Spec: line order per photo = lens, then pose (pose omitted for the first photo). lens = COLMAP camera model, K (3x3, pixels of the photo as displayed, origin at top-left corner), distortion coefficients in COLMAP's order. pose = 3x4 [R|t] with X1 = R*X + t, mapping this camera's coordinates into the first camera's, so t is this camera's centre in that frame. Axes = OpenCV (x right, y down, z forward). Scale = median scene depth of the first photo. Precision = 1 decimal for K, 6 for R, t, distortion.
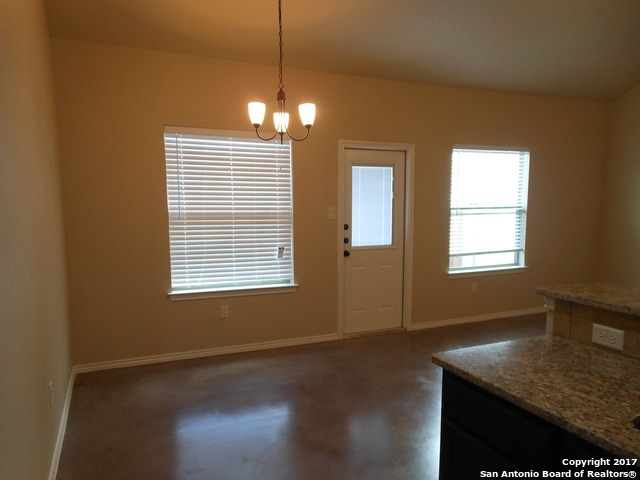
lens RADIAL K [[474.1, 0, 320.0], [0, 474.1, 240.0], [0, 0, 1]] dist [0.000616, 0.005430]
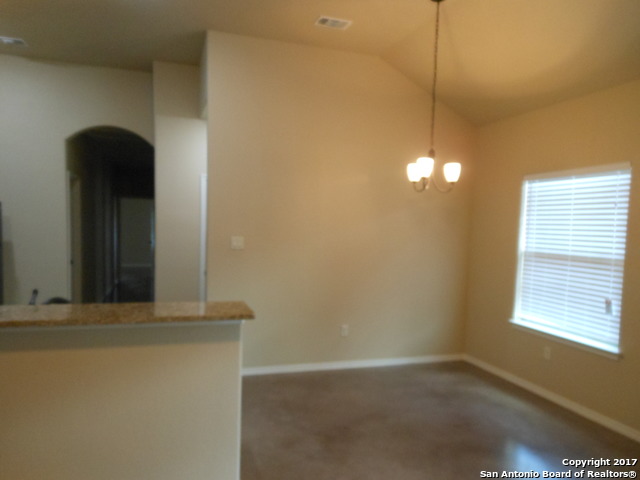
lens RADIAL K [[474.1, 0, 320.0], [0, 474.1, 240.0], [0, 0, 1]] dist [0.000616, 0.005430]
pose [[-0.085331, 0.029651, -0.995911, 0.805386], [-0.096363, 0.994626, 0.037869, -0.074142], [0.991682, 0.099201, -0.082015, 0.583887]]
